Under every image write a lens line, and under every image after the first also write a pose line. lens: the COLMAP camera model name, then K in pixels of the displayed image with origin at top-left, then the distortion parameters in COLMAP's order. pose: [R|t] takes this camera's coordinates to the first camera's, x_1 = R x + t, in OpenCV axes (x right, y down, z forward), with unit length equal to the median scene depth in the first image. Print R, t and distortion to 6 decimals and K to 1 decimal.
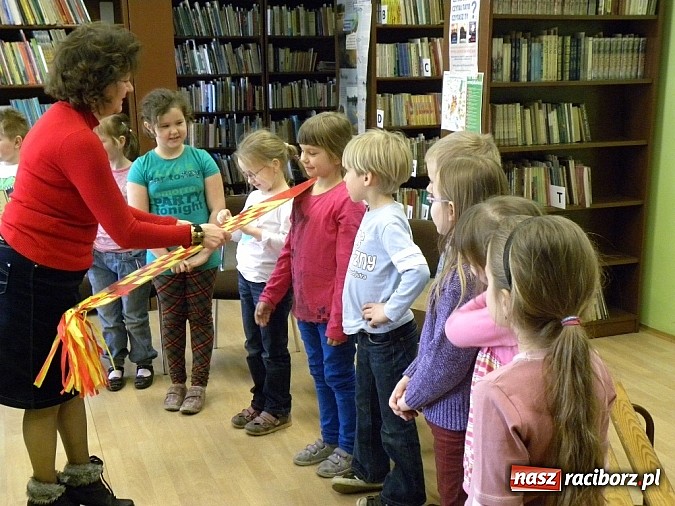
lens RADIAL K [[885.3, 0, 337.5], [0, 885.3, 253.0], [0, 0, 1]] dist [0.189836, -0.492899]
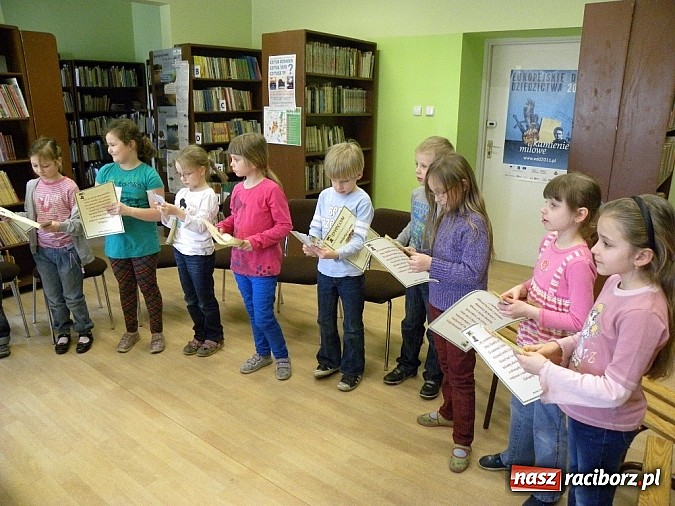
lens RADIAL K [[514.8, 0, 337.5], [0, 514.8, 253.0], [0, 0, 1]] dist [-0.157324, 0.107235]
pose [[0.852360, -0.128518, 0.506918, -0.245395], [0.093561, 0.991169, 0.093971, -0.017436], [-0.514518, -0.032669, 0.856857, 0.146402]]
